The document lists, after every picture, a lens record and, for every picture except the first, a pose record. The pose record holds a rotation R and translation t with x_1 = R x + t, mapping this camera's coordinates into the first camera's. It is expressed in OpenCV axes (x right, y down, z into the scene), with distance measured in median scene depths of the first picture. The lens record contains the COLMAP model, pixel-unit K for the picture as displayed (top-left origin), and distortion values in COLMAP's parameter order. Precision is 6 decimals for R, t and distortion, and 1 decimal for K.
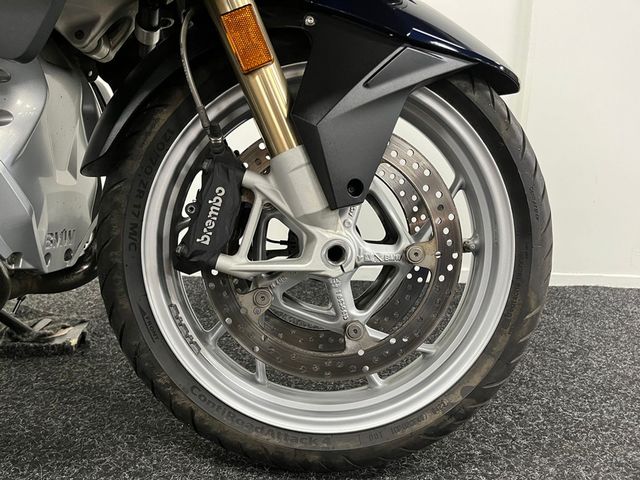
lens RADIAL K [[487.1, 0, 321.2], [0, 487.1, 245.4], [0, 0, 1]] dist [0.018946, -0.004035]
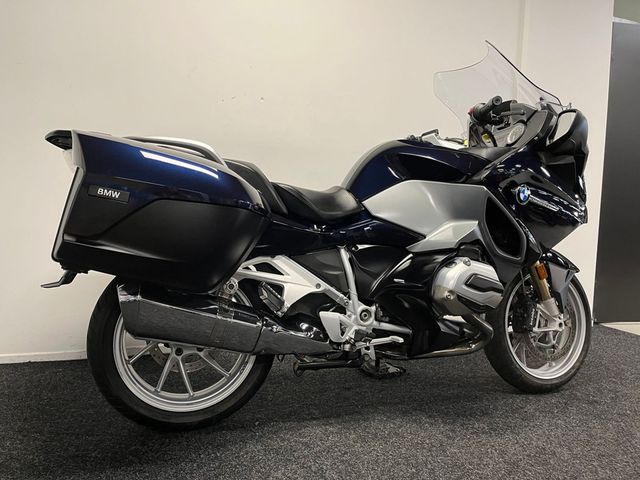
lens RADIAL K [[473.2, 0, 317.6], [0, 473.2, 237.1], [0, 0, 1]] dist [0.010661, -0.002249]
pose [[0.948854, -0.012584, 0.315465, -2.541718], [0.056114, 0.990018, -0.129289, -0.256065], [-0.310689, 0.140378, 0.940089, -1.754520]]
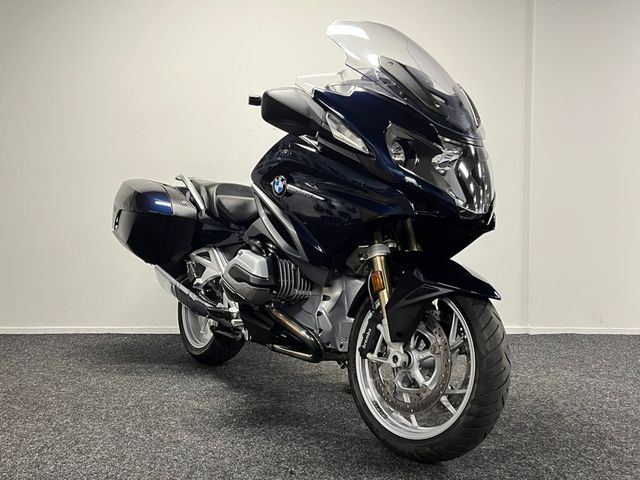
lens RADIAL K [[592.9, 0, 320.0], [0, 592.9, 240.0], [0, 0, 1]] dist [-0.000945, -0.001488]
pose [[0.577100, -0.004206, -0.816662, 2.202503], [-0.161883, 0.979555, -0.119440, -0.149088], [0.800468, 0.201133, 0.564621, -1.176221]]
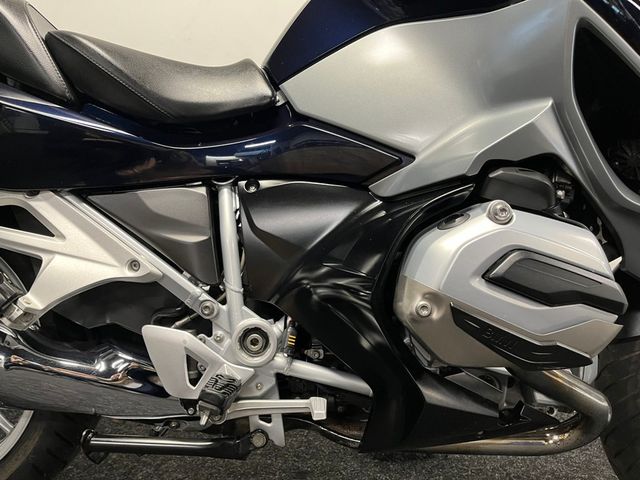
lens RADIAL K [[487.1, 0, 321.2], [0, 487.1, 245.4], [0, 0, 1]] dist [0.018946, -0.004035]
pose [[0.999827, 0.014813, 0.011231, -1.293935], [-0.013359, 0.992688, -0.119969, -0.239021], [-0.012925, 0.119798, 0.992714, -0.442101]]
